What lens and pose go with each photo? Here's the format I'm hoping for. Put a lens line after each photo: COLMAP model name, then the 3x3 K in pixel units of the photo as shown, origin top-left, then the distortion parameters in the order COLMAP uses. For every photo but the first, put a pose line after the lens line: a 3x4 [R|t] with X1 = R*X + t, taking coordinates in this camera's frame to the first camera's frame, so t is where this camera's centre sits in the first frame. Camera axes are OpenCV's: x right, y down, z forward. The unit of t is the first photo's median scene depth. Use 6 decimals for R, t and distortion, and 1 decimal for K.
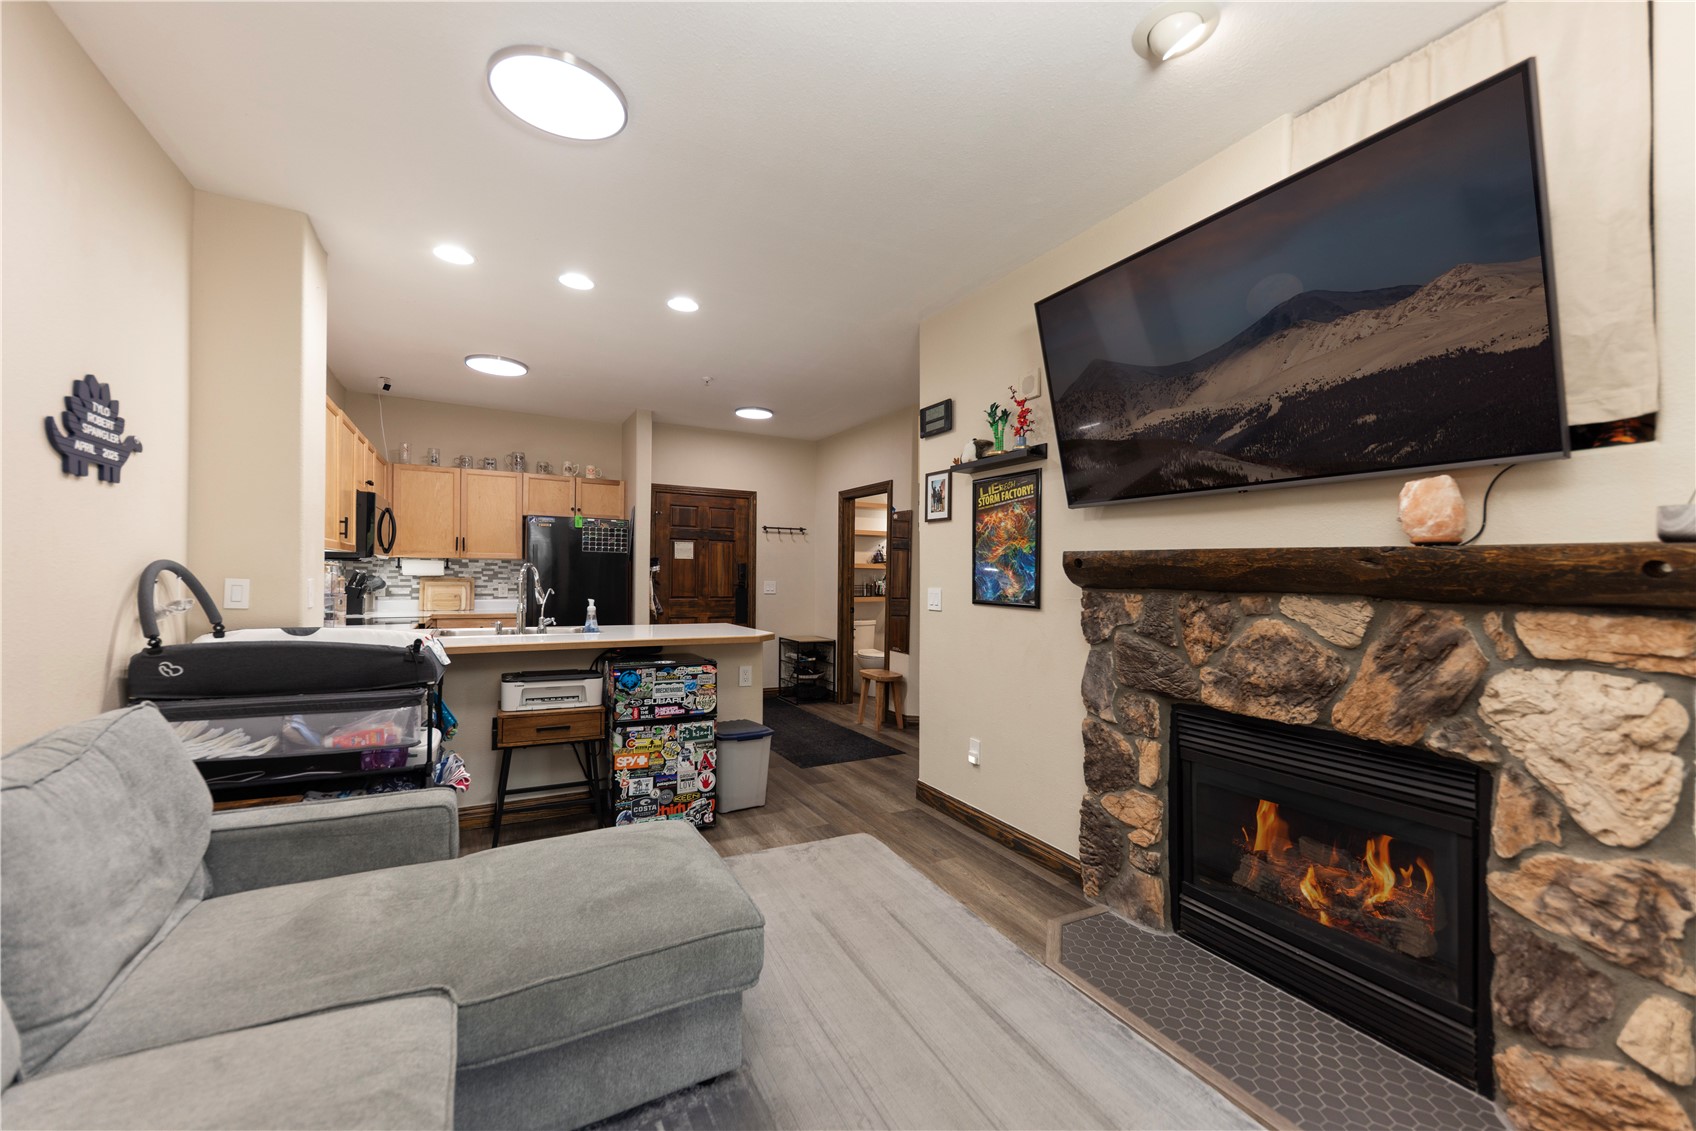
lens RADIAL K [[687.0, 0, 920.8], [0, 687.0, 589.4], [0, 0, 1]] dist [-0.000915, -0.004471]
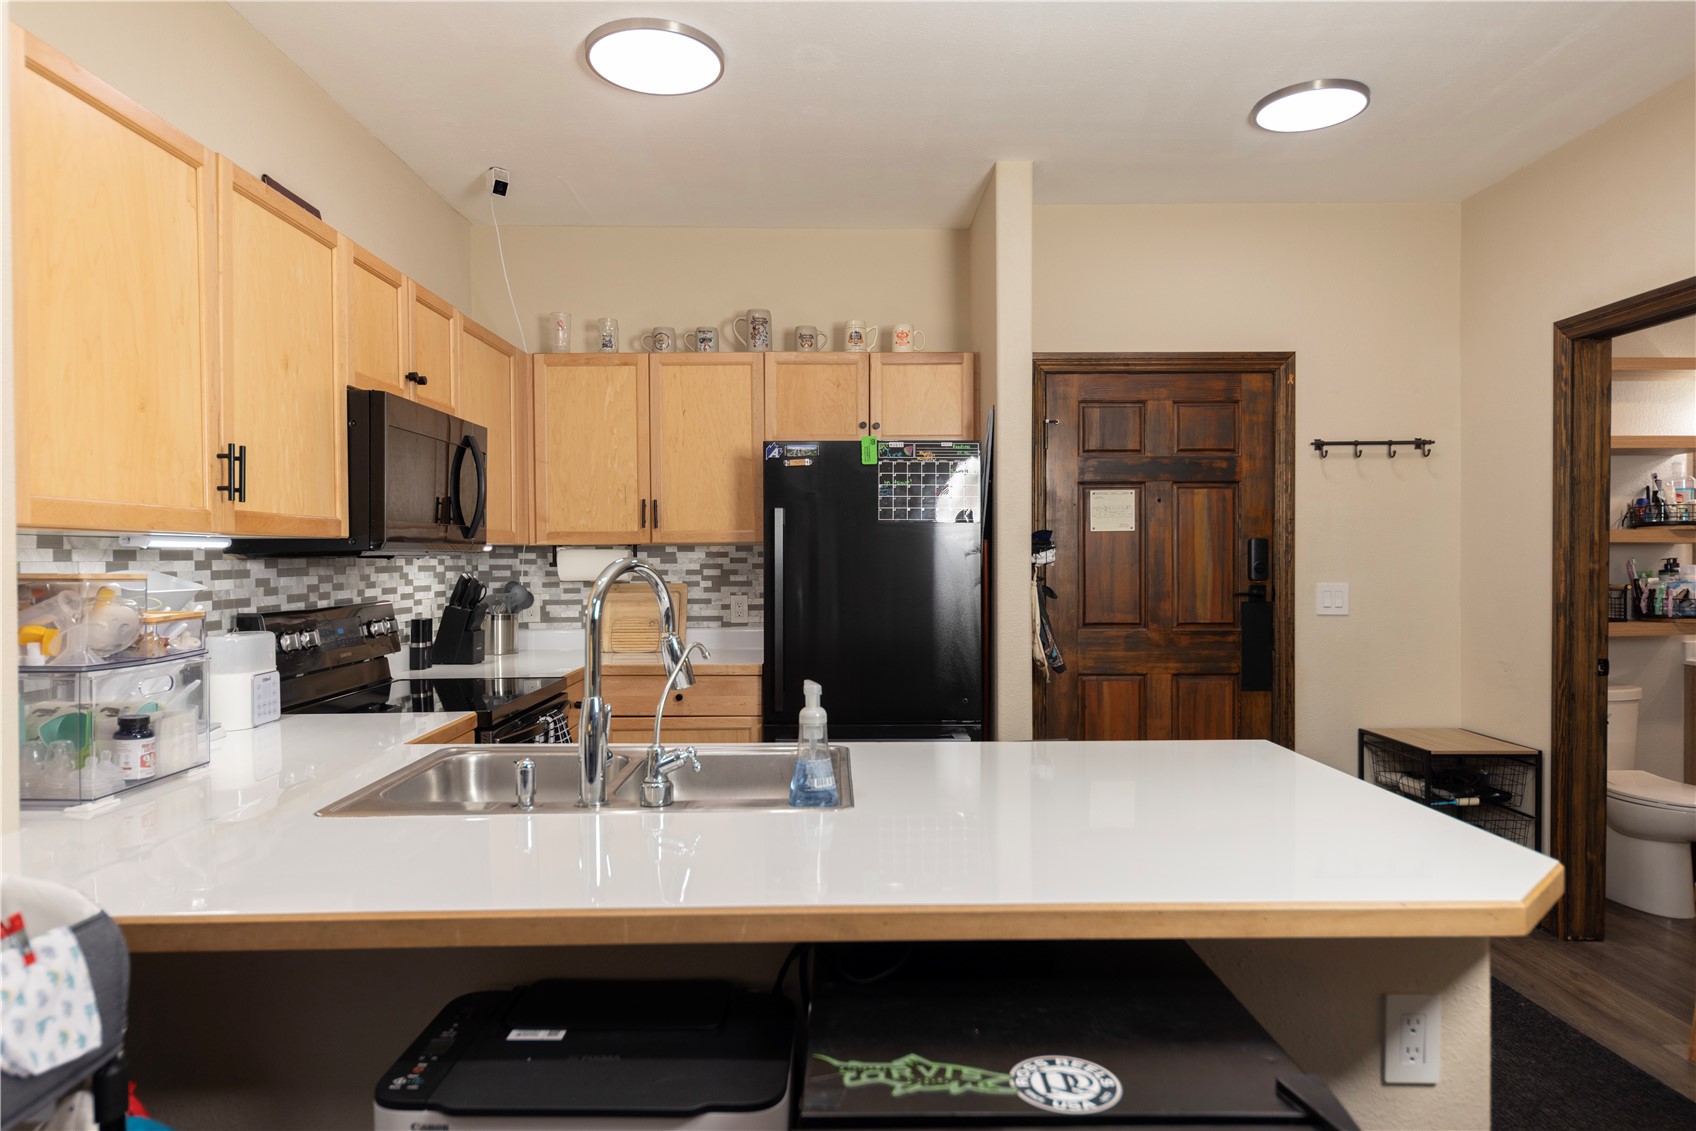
lens RADIAL K [[1027.2, 0, 859.9], [0, 1027.2, 568.5], [0, 0, 1]] dist [0.010782, -0.000649]
pose [[0.846415, -0.011017, -0.532410, -0.386811], [0.006460, 0.999925, -0.010421, -0.045072], [0.532485, 0.005381, 0.846422, 1.062803]]
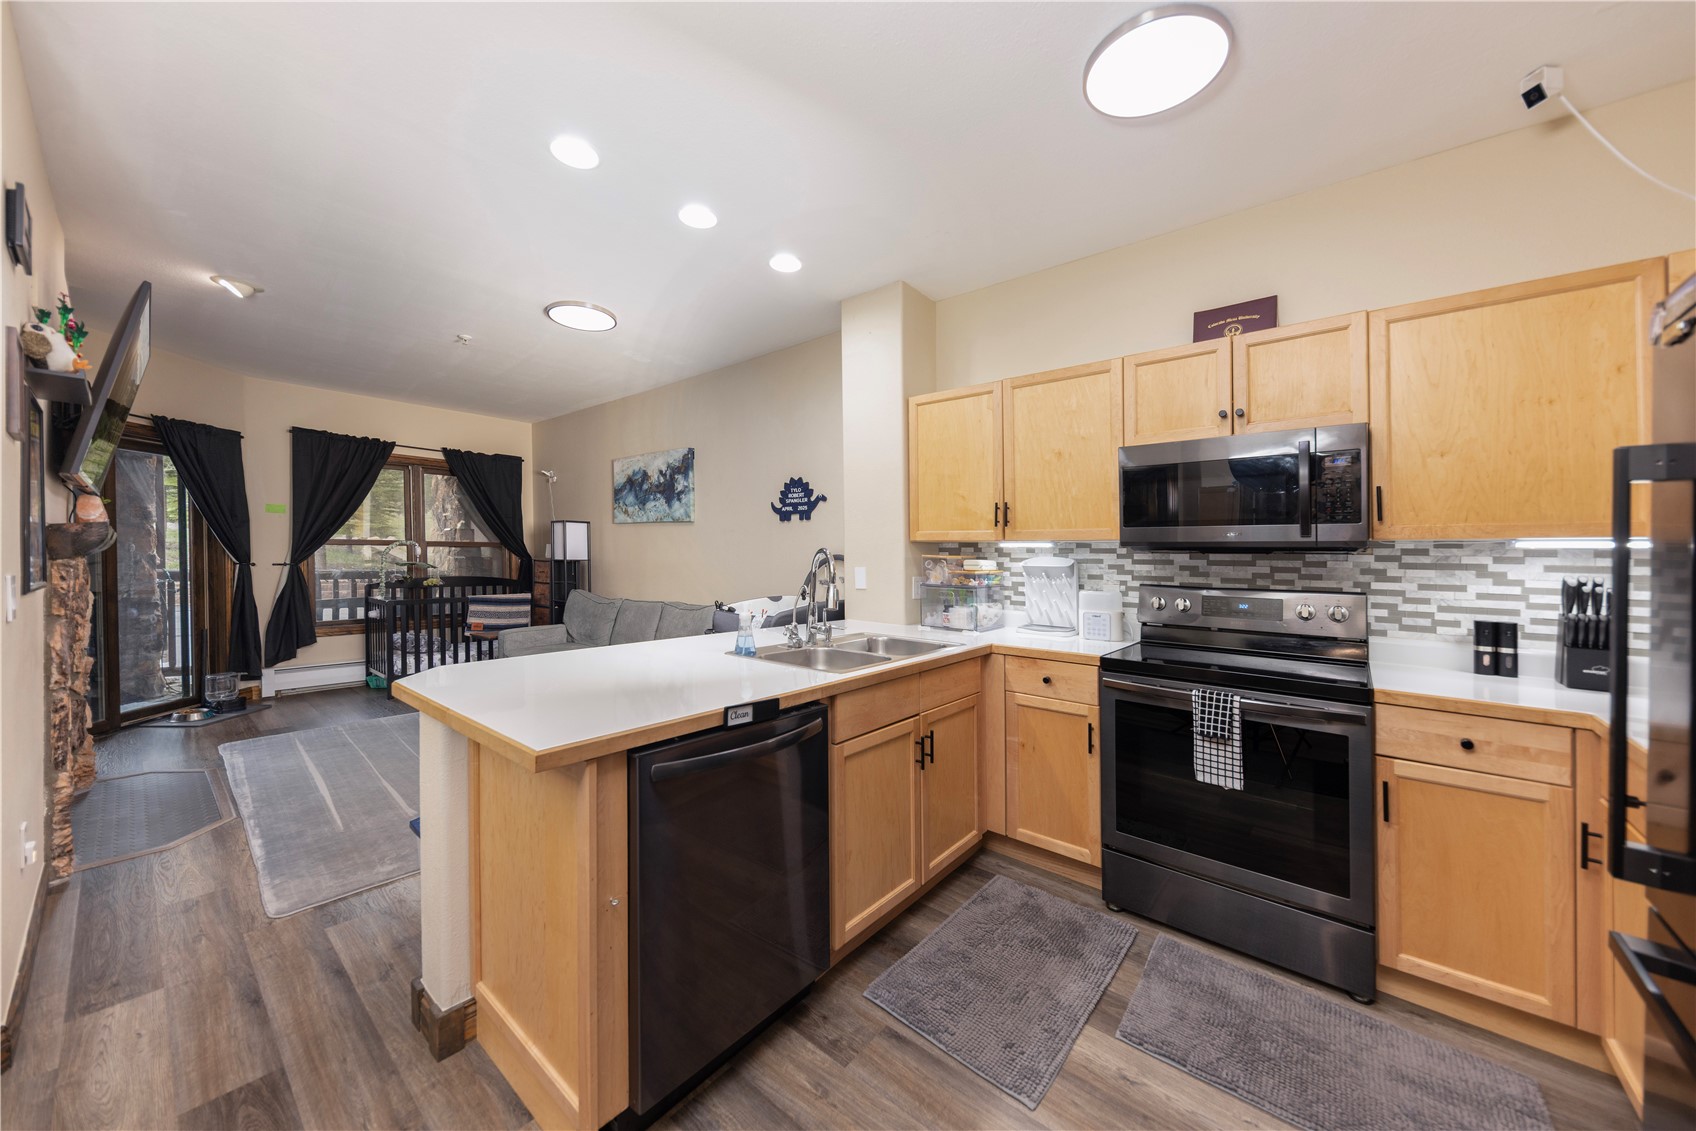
lens RADIAL K [[570.6, 0, 856.0], [0, 570.6, 573.2], [0, 0, 1]] dist [0.000061, -0.001316]
pose [[-0.948396, -0.018051, -0.316576, -0.643318], [-0.033804, 0.998445, 0.044337, -0.060947], [0.315283, 0.052751, -0.947531, 2.368172]]
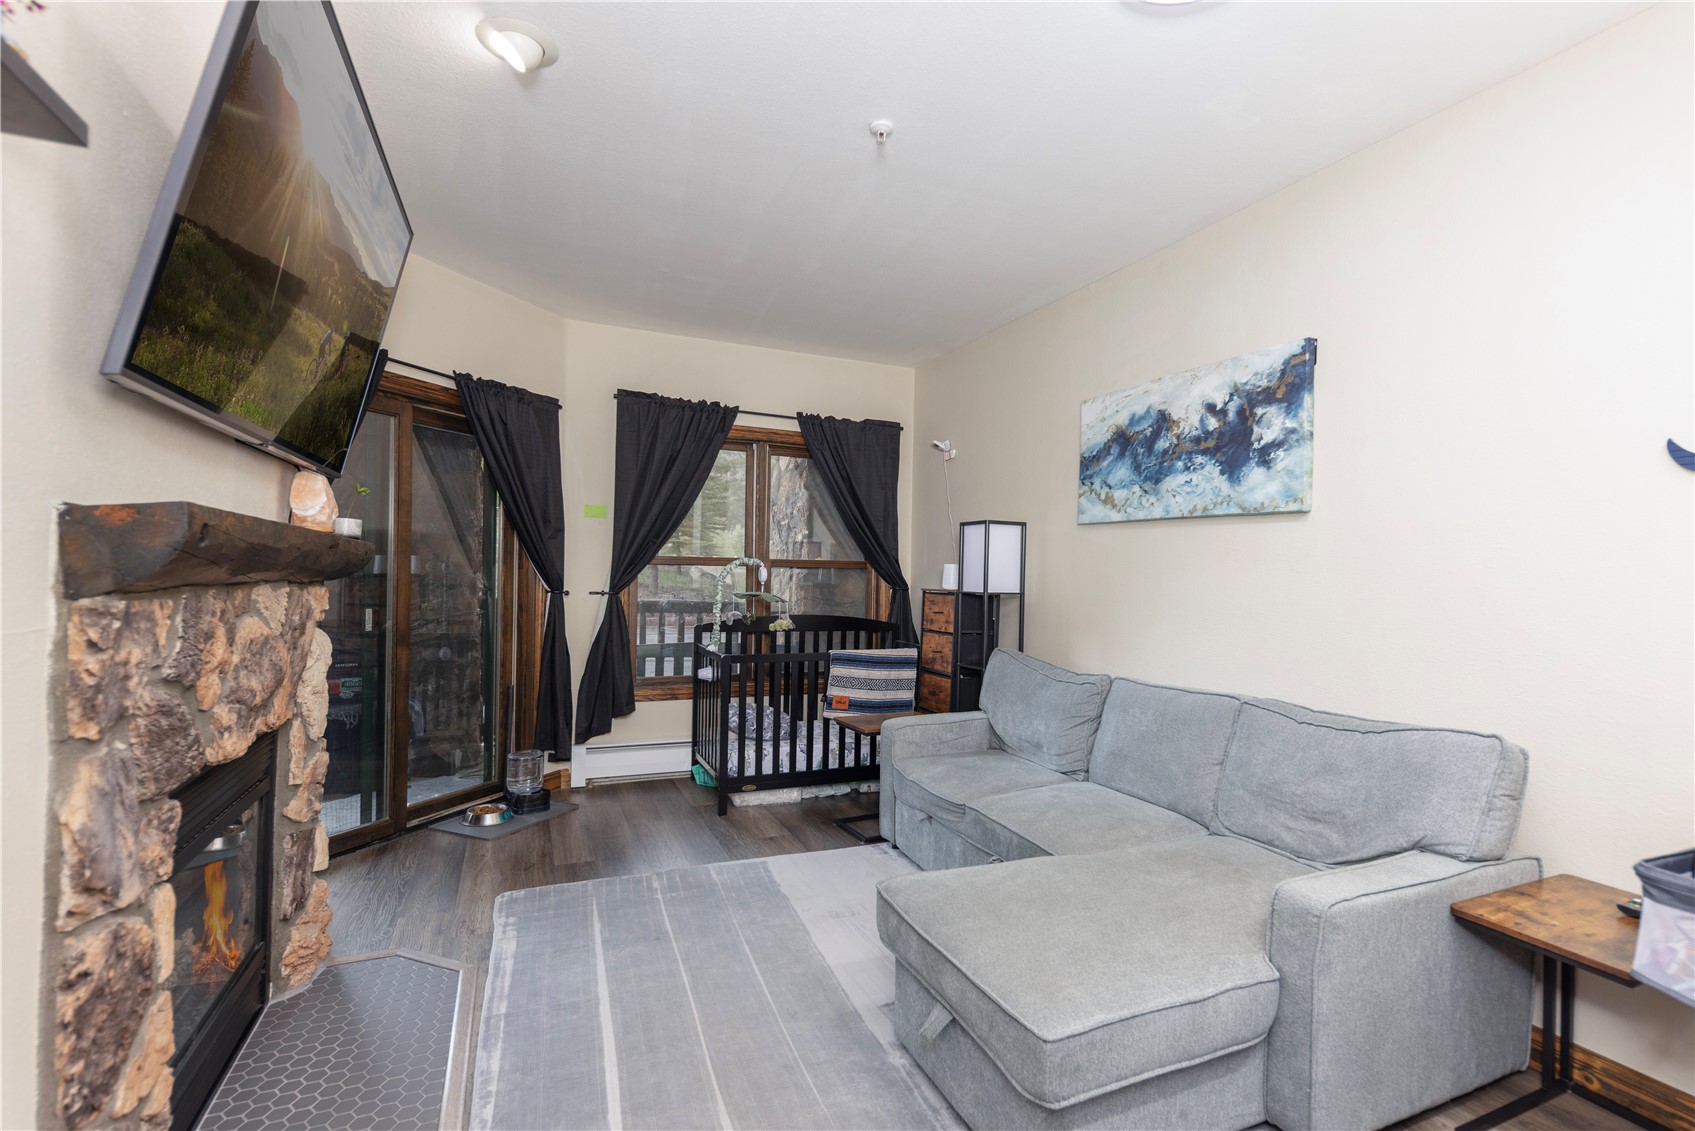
lens RADIAL K [[783.8, 0, 899.6], [0, 783.8, 586.0], [0, 0, 1]] dist [0.013314, -0.002978]
pose [[-0.990686, -0.040955, 0.129865, -0.302866], [-0.036589, 0.998688, 0.035829, -0.043548], [-0.131162, 0.030743, -0.990884, 1.566980]]
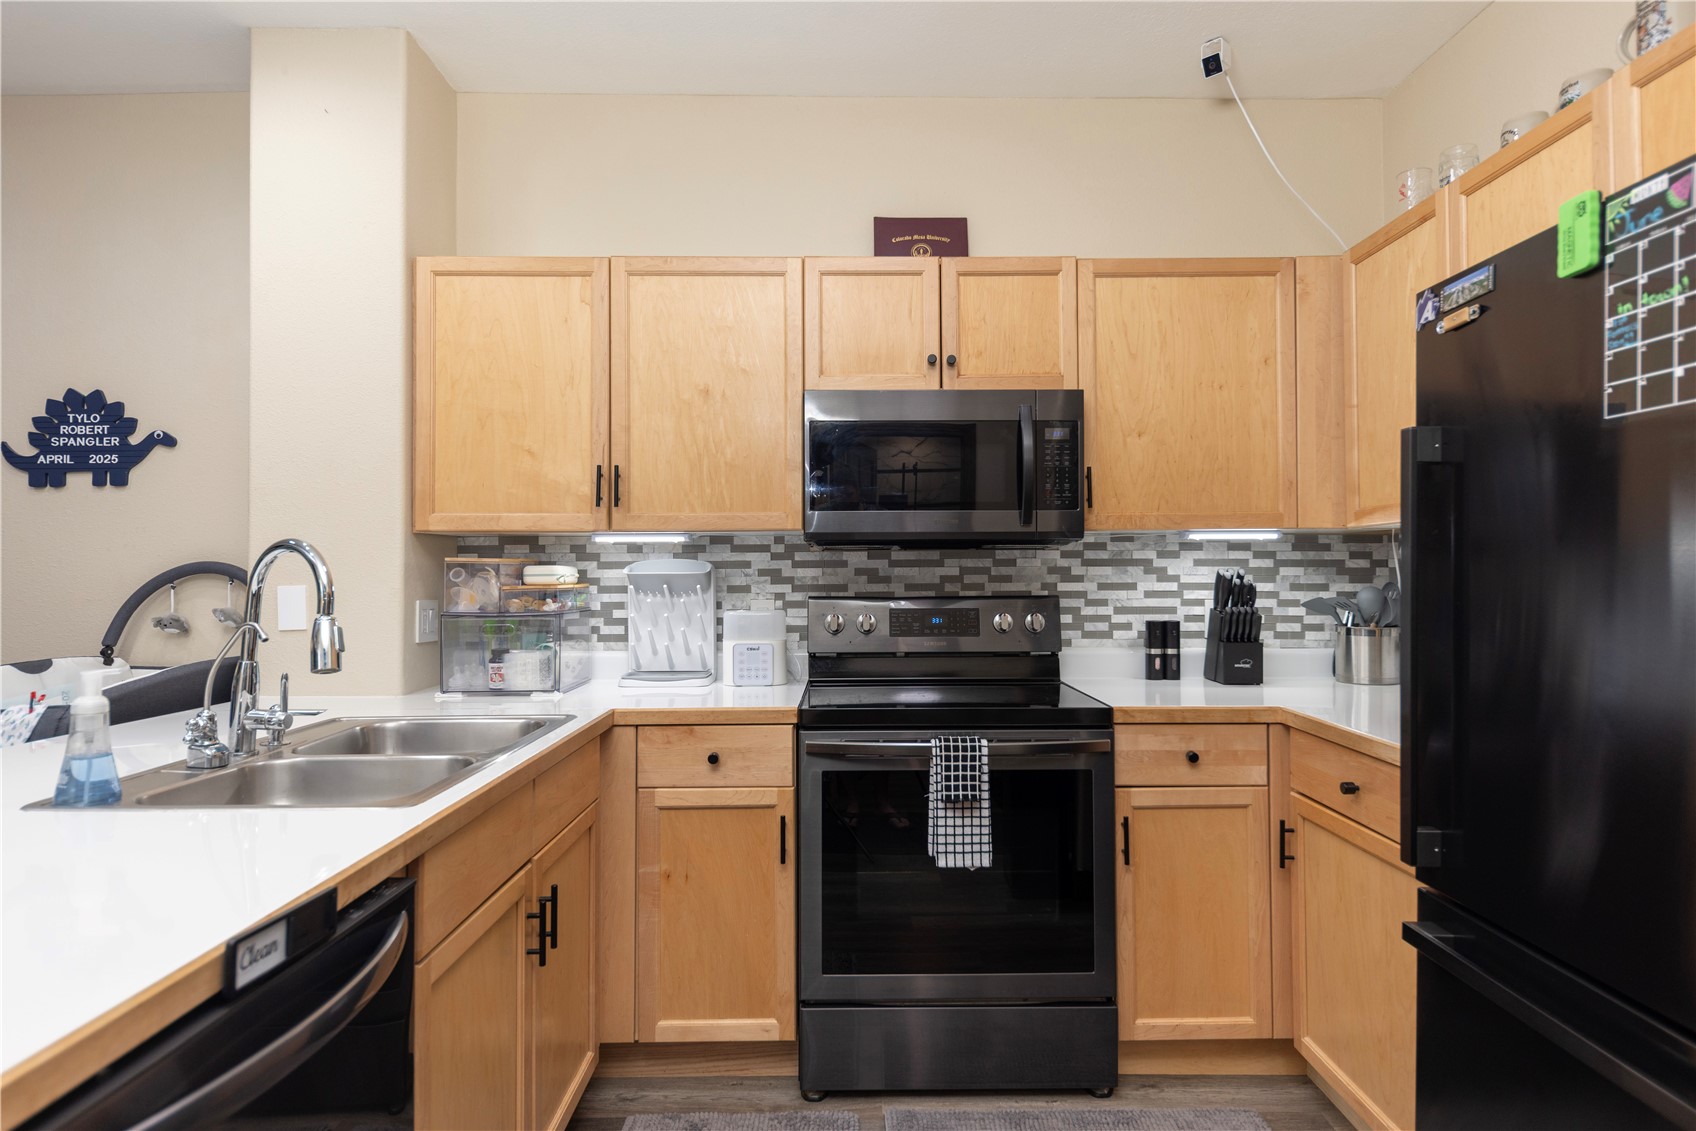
lens RADIAL K [[912.0, 0, 840.4], [0, 912.0, 560.5], [0, 0, 1]] dist [0.004094, -0.007596]
pose [[-0.537246, -0.020665, -0.843172, -0.541838], [-0.019570, 0.999736, -0.012032, -0.045075], [0.843198, 0.010037, -0.537509, 2.194761]]
